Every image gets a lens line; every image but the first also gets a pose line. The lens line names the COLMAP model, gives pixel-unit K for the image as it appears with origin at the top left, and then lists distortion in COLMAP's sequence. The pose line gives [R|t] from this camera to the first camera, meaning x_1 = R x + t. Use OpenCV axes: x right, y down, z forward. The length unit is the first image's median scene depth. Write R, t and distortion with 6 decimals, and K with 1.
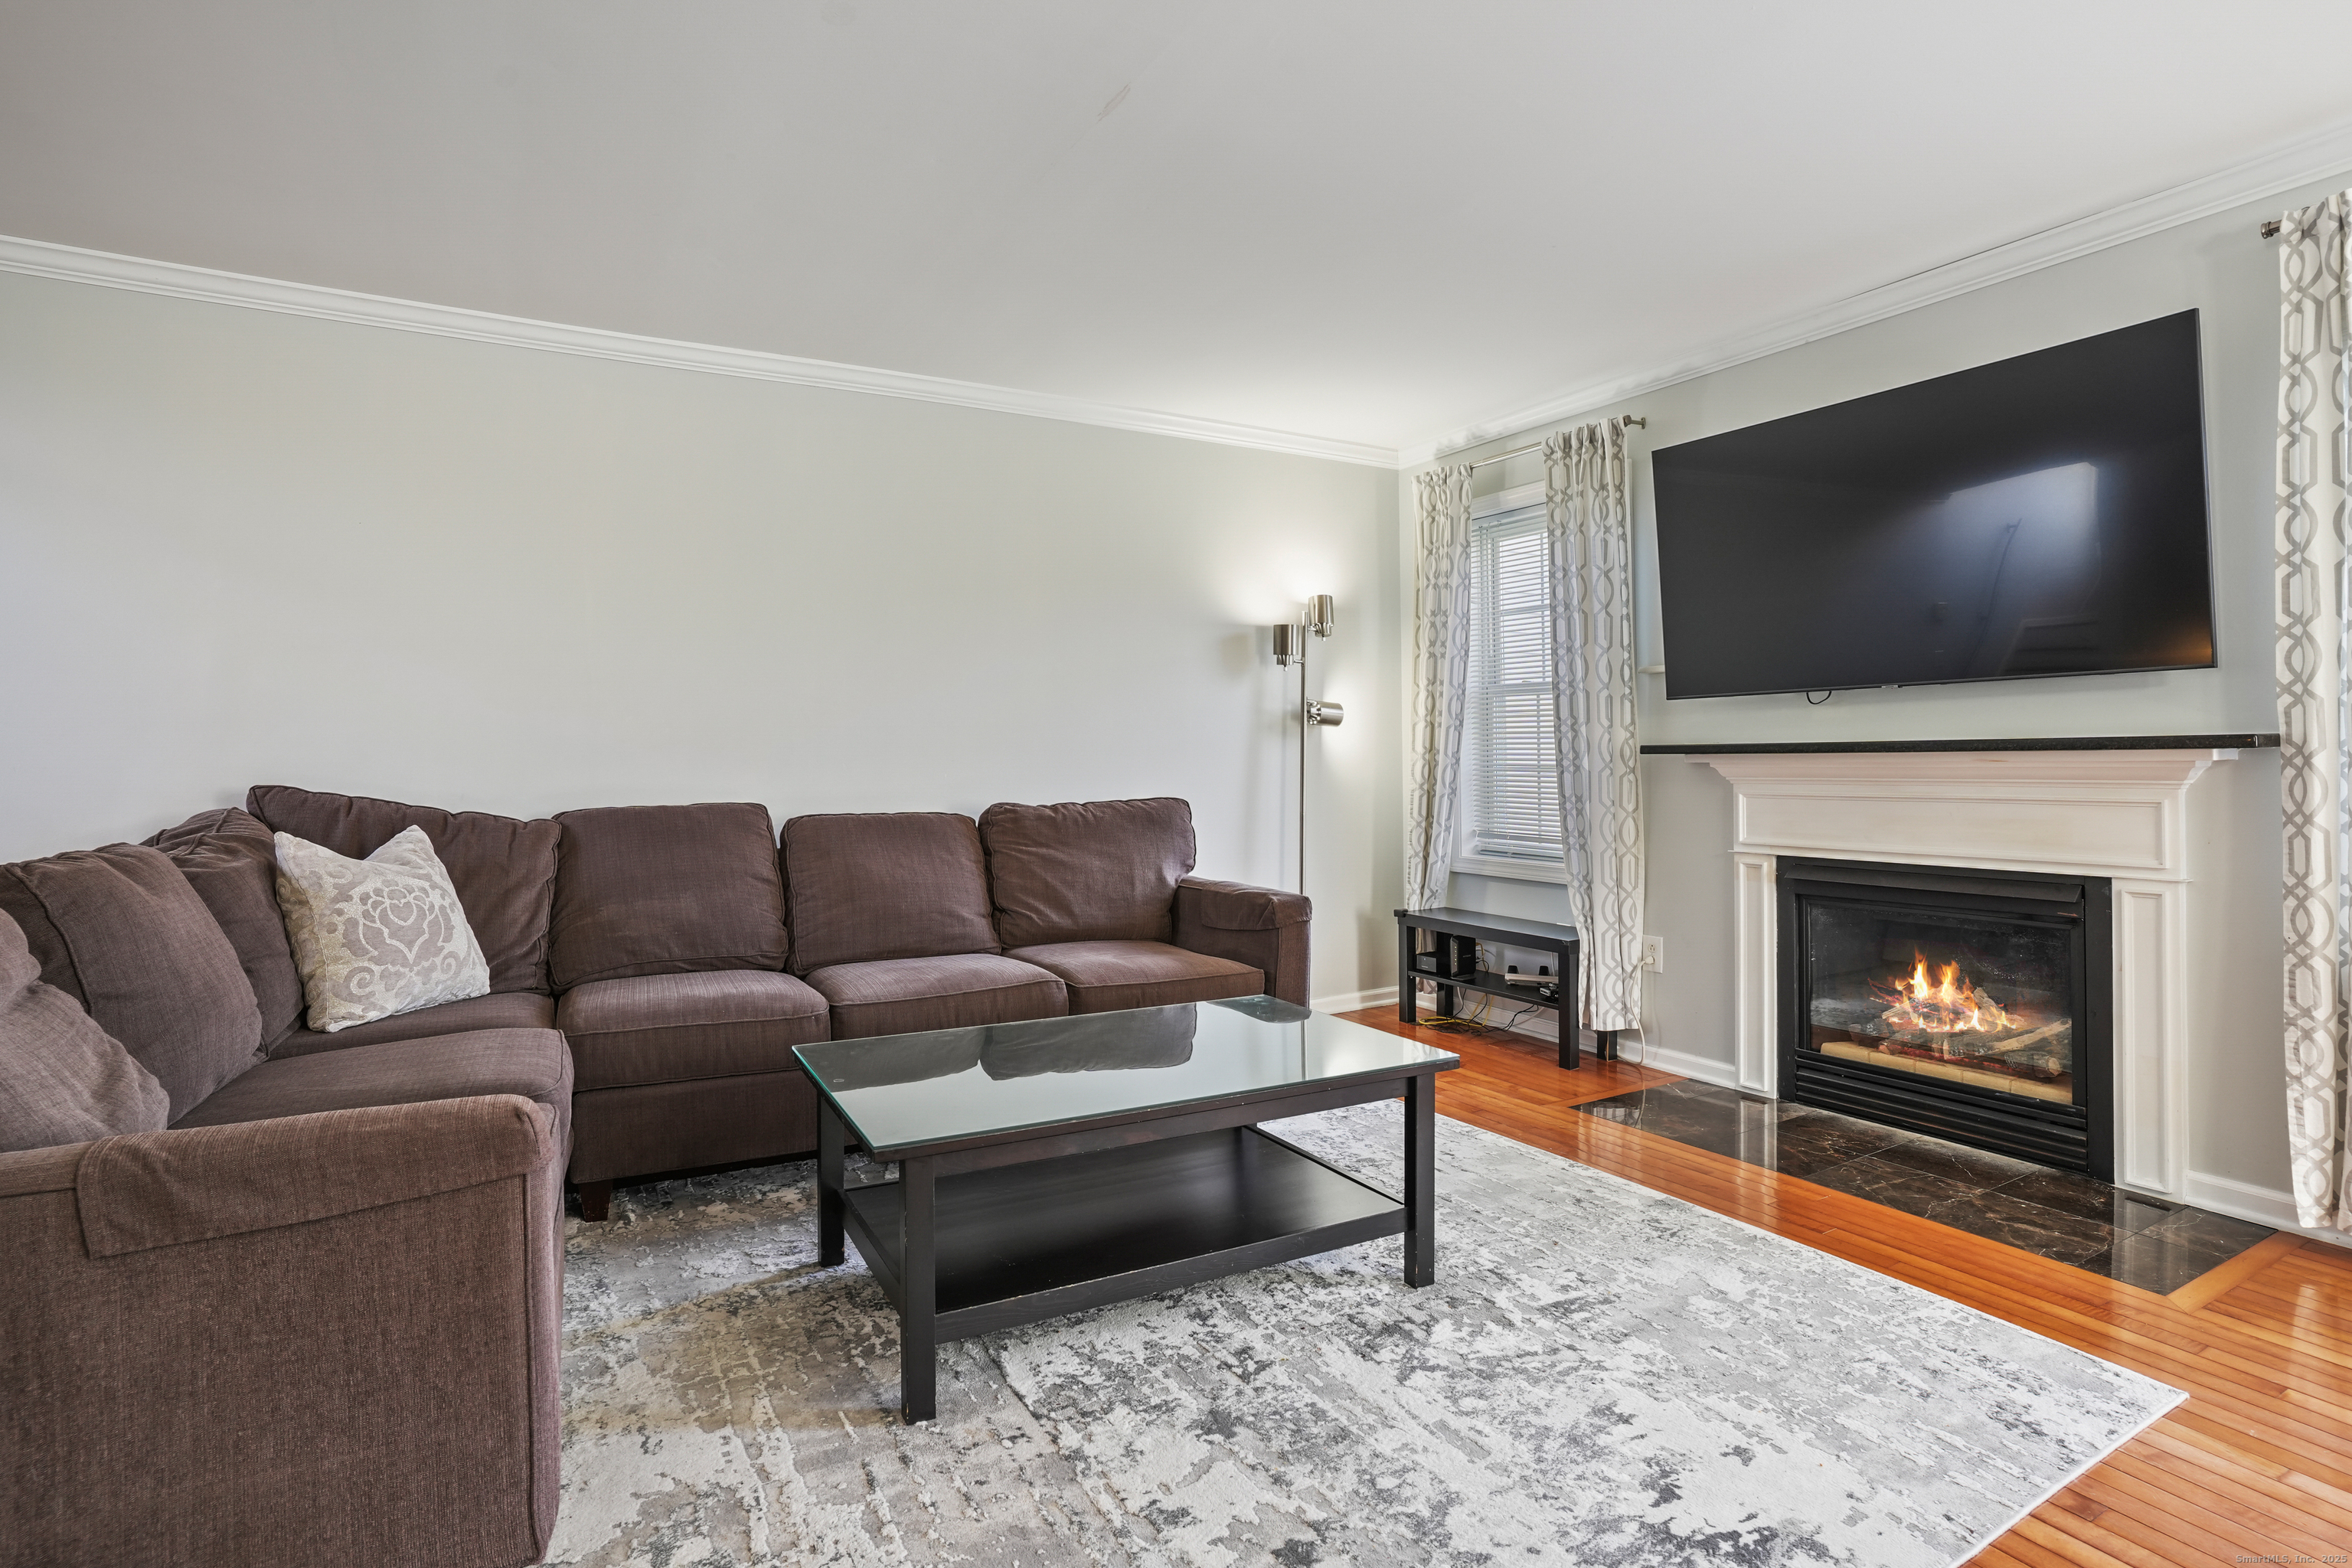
lens RADIAL K [[1156.7, 0, 1198.4], [0, 1156.7, 751.2], [0, 0, 1]] dist [-0.067759, 0.027426]
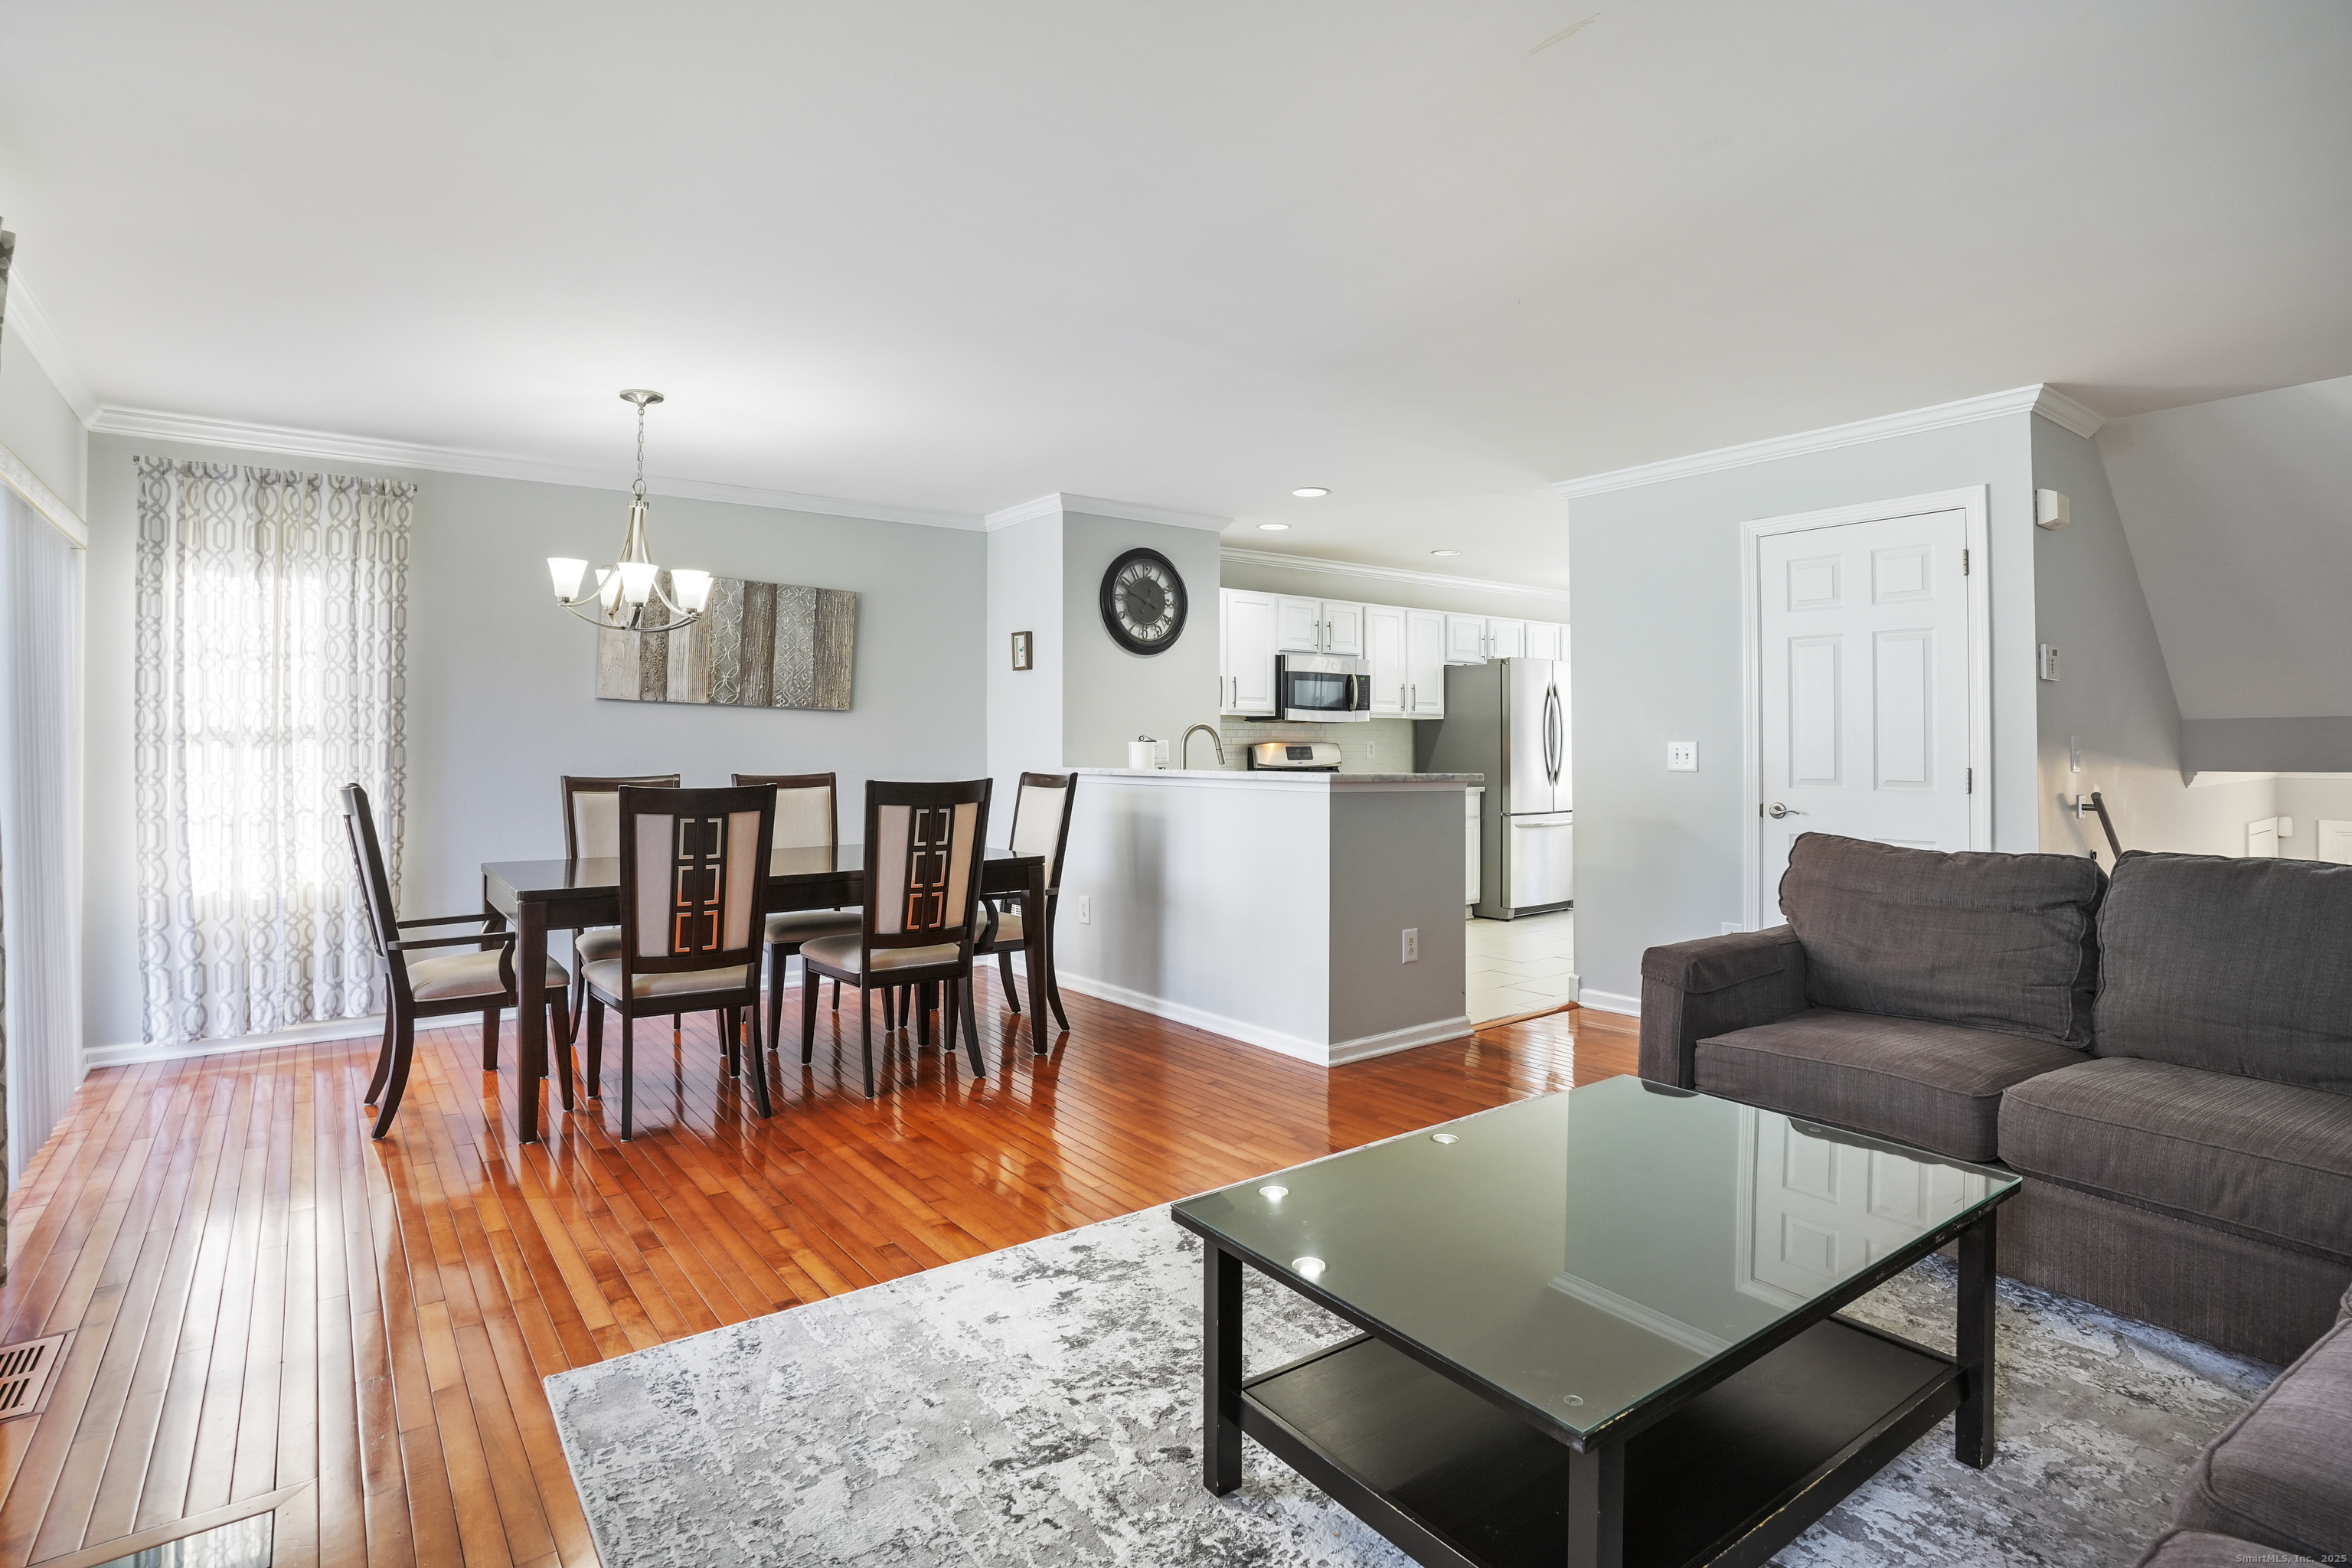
lens RADIAL K [[1156.7, 0, 1155.3], [0, 1156.7, 800.5], [0, 0, 1]] dist [-0.067759, 0.027426]
pose [[-0.994946, 0.014919, -0.099297, 0.240882], [0.012331, 0.999569, 0.026624, -0.016500], [0.099652, 0.025265, -0.994702, 1.362898]]
